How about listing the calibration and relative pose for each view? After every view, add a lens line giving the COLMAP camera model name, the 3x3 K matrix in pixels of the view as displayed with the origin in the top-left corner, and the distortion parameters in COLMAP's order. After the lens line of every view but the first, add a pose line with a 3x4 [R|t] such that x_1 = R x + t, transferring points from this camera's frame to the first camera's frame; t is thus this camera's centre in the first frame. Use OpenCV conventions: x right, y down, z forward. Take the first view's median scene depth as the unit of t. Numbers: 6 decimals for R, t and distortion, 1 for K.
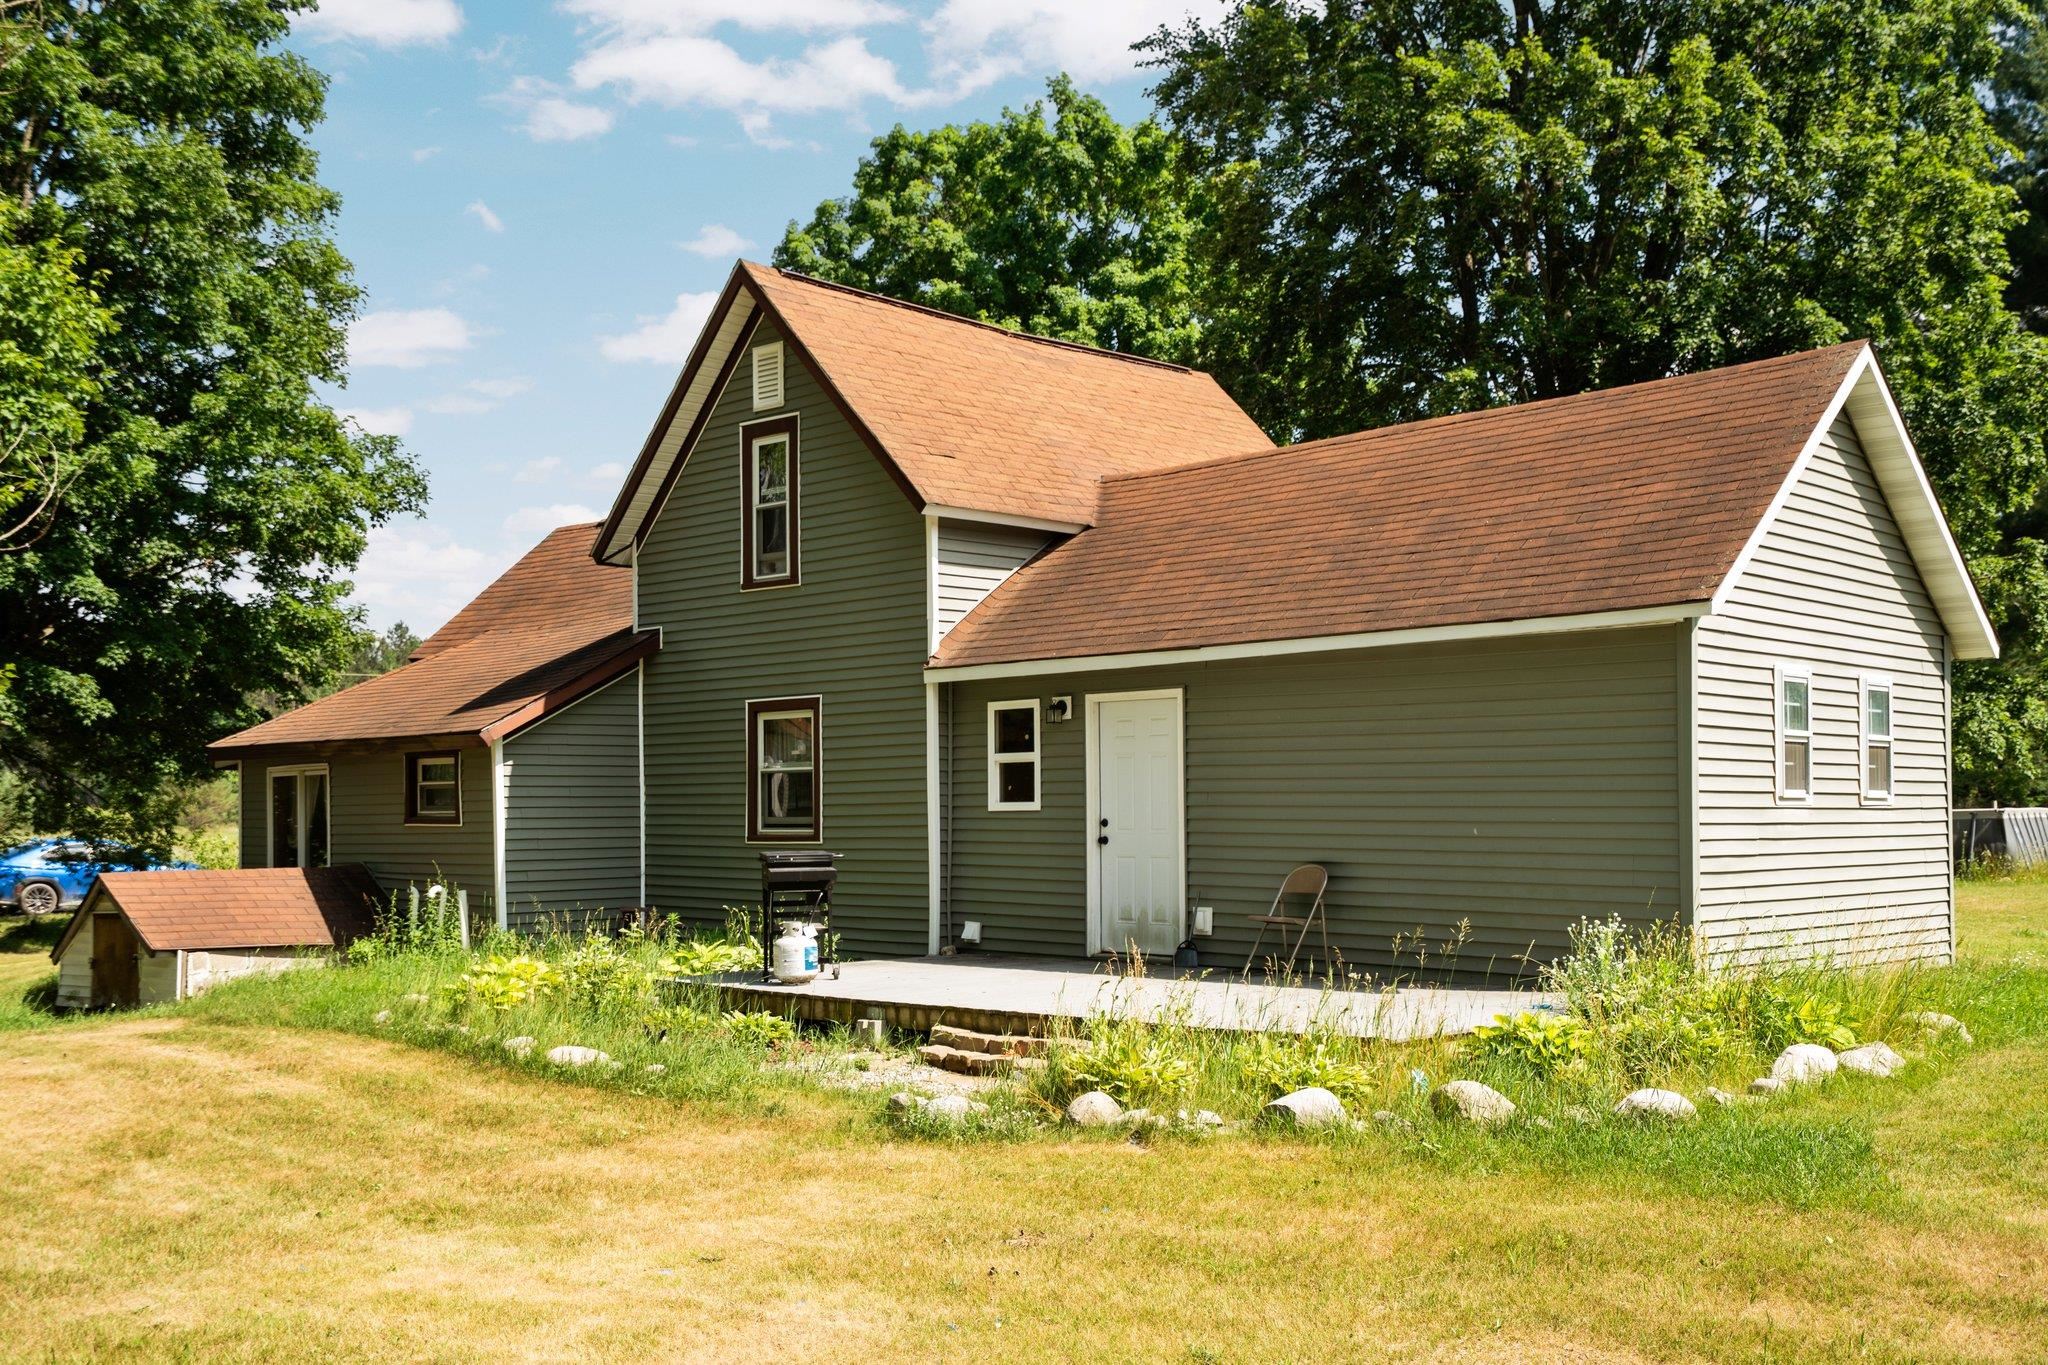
lens RADIAL K [[1856.5, 0, 1024.0], [0, 1856.5, 682.5], [0, 0, 1]] dist [0.016744, 0.003786]
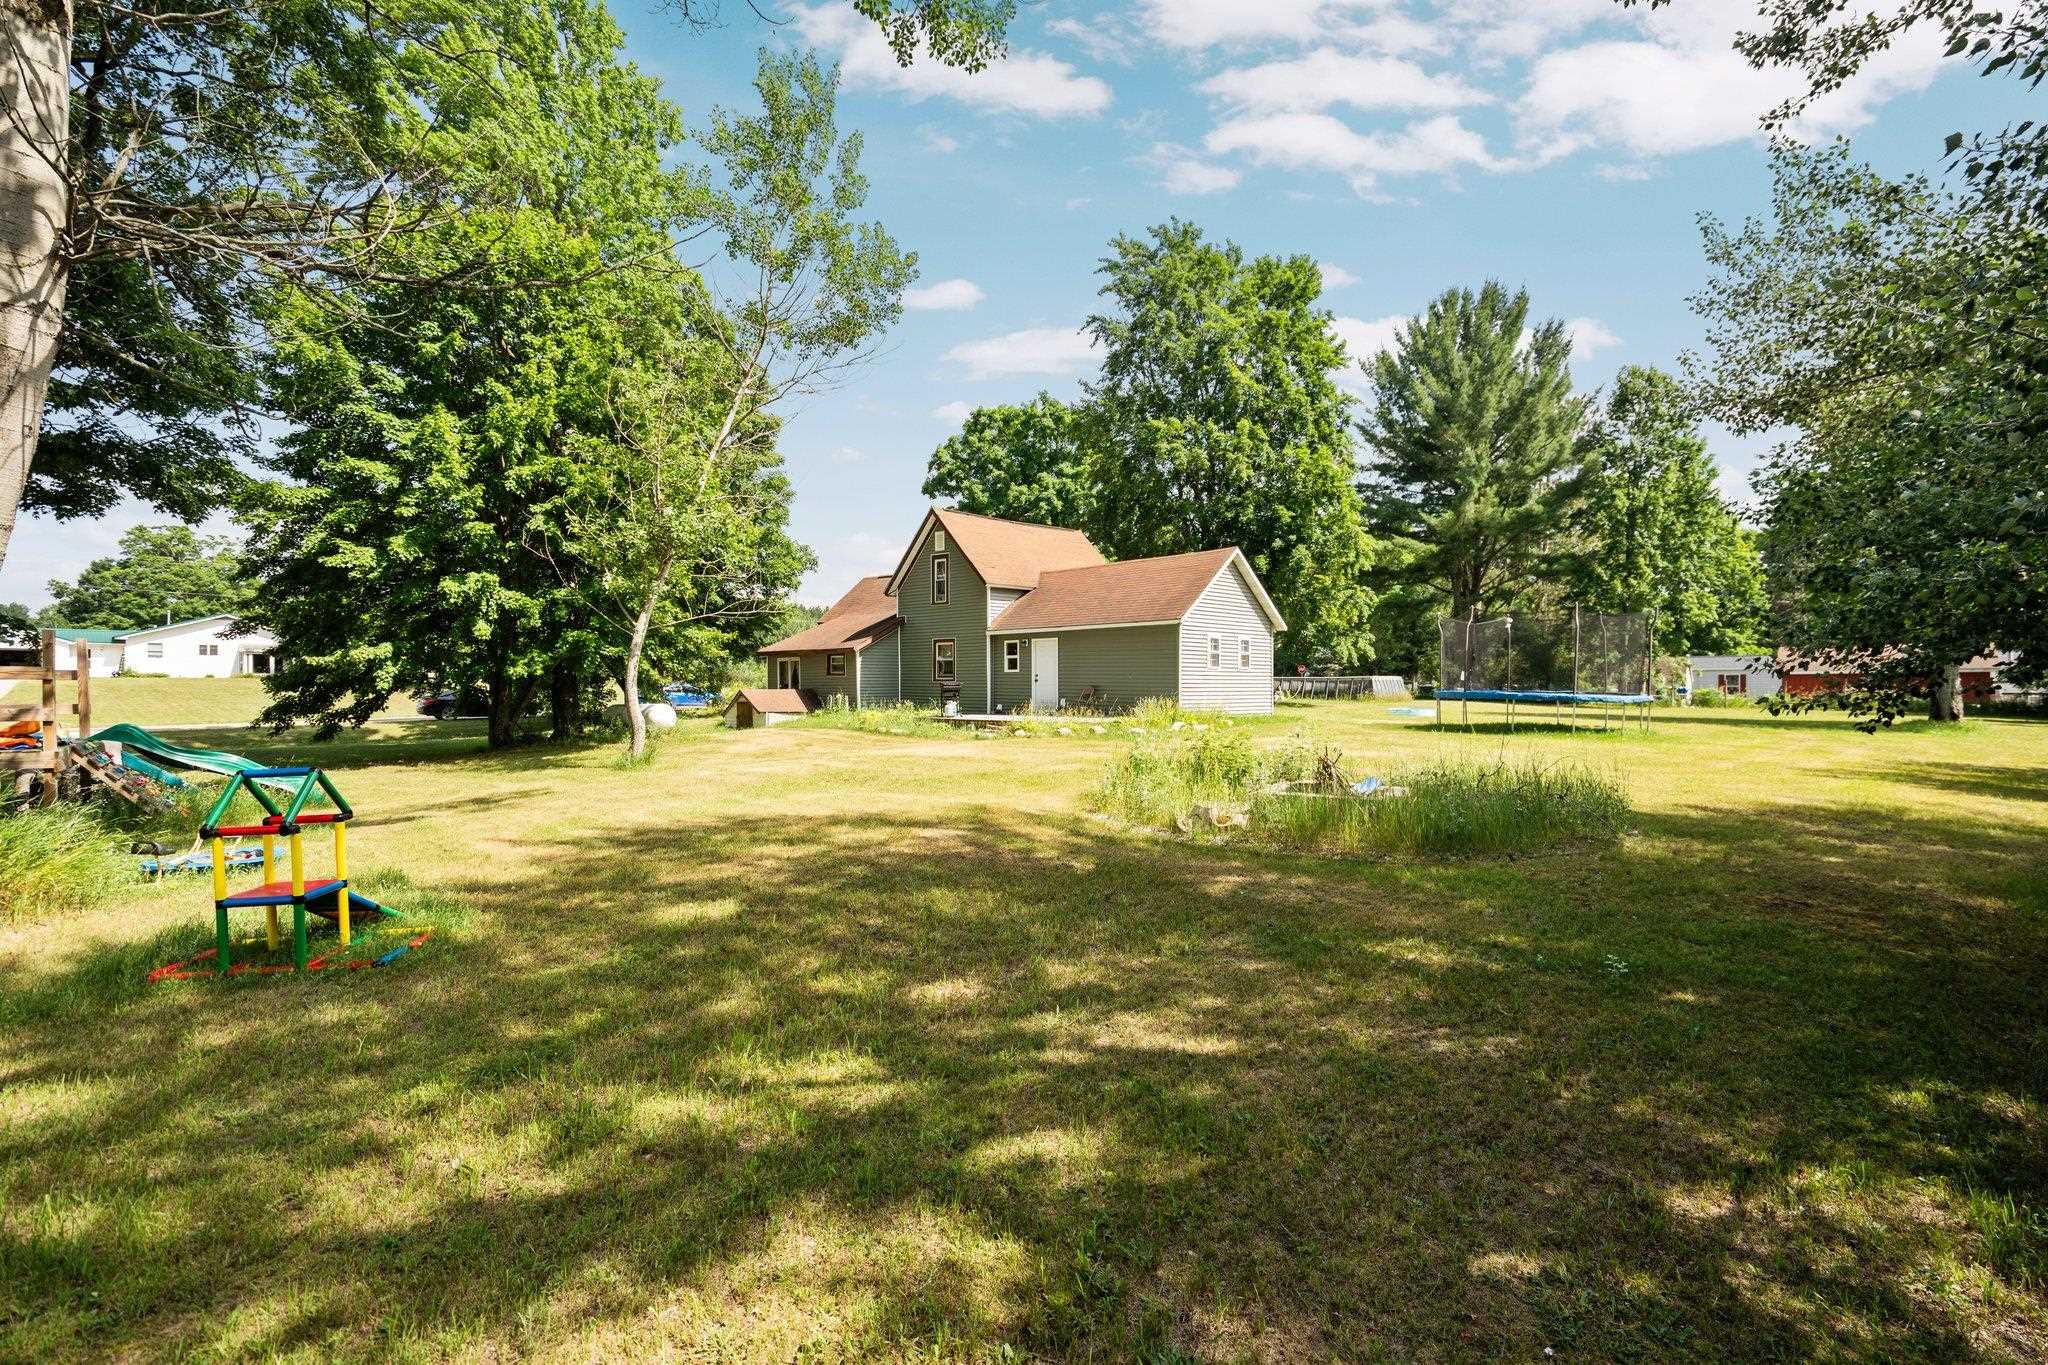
lens RADIAL K [[1060.2, 0, 1024.0], [0, 1060.2, 682.5], [0, 0, 1]] dist [-0.001861, -0.000099]
pose [[0.999605, 0.007047, -0.027214, 0.063393], [-0.005211, 0.997744, 0.066935, -0.039346], [0.027624, -0.066767, 0.997386, -0.868792]]
